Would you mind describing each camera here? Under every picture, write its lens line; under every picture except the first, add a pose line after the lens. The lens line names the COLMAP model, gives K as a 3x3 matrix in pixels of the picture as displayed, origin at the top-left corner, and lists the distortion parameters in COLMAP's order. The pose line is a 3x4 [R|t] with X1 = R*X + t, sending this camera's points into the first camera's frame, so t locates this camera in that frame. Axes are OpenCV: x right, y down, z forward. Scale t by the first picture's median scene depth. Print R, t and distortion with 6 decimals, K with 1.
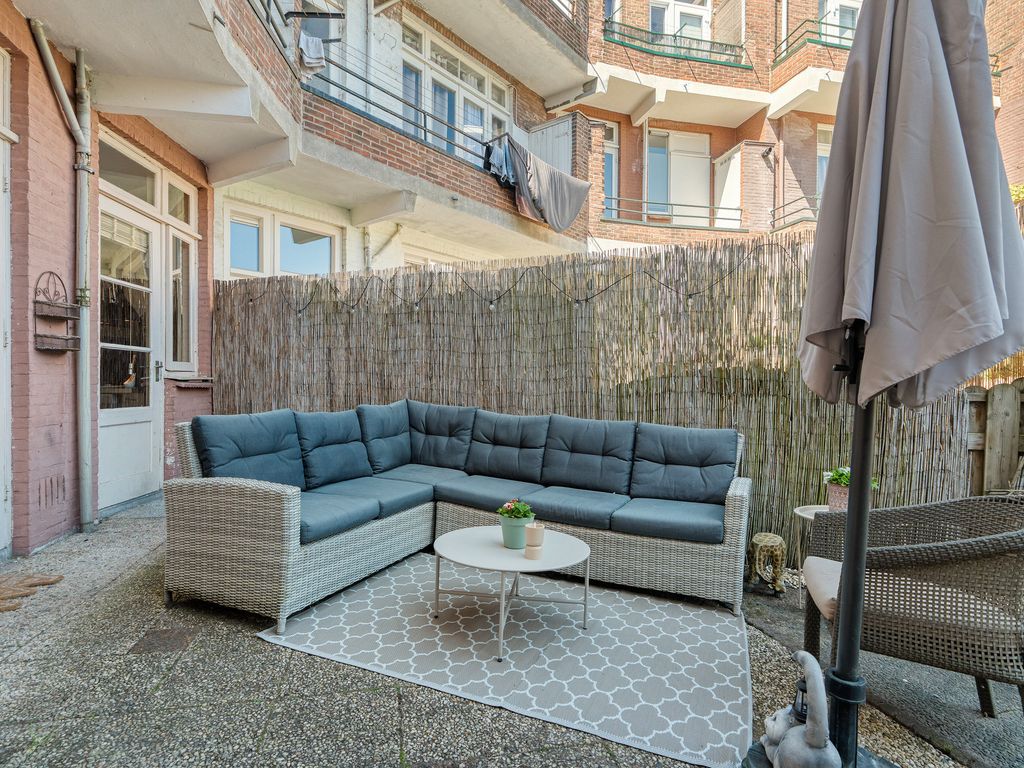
lens RADIAL K [[542.2, 0, 514.7], [0, 542.2, 383.7], [0, 0, 1]] dist [0.000794, 0.000514]
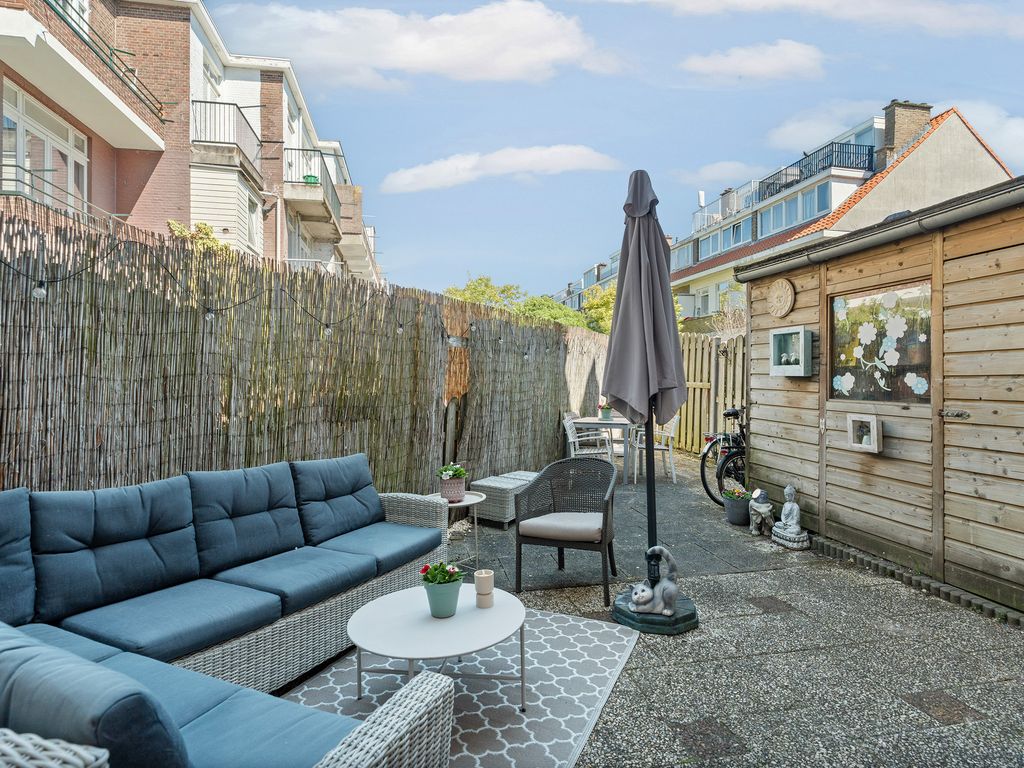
lens RADIAL K [[542.2, 0, 516.7], [0, 542.2, 373.4], [0, 0, 1]] dist [0.000794, 0.000514]
pose [[0.026157, 0.001319, 0.999657, -0.632090], [0.008583, 0.999962, -0.001544, -0.066780], [-0.999621, 0.008621, 0.026144, 0.598504]]
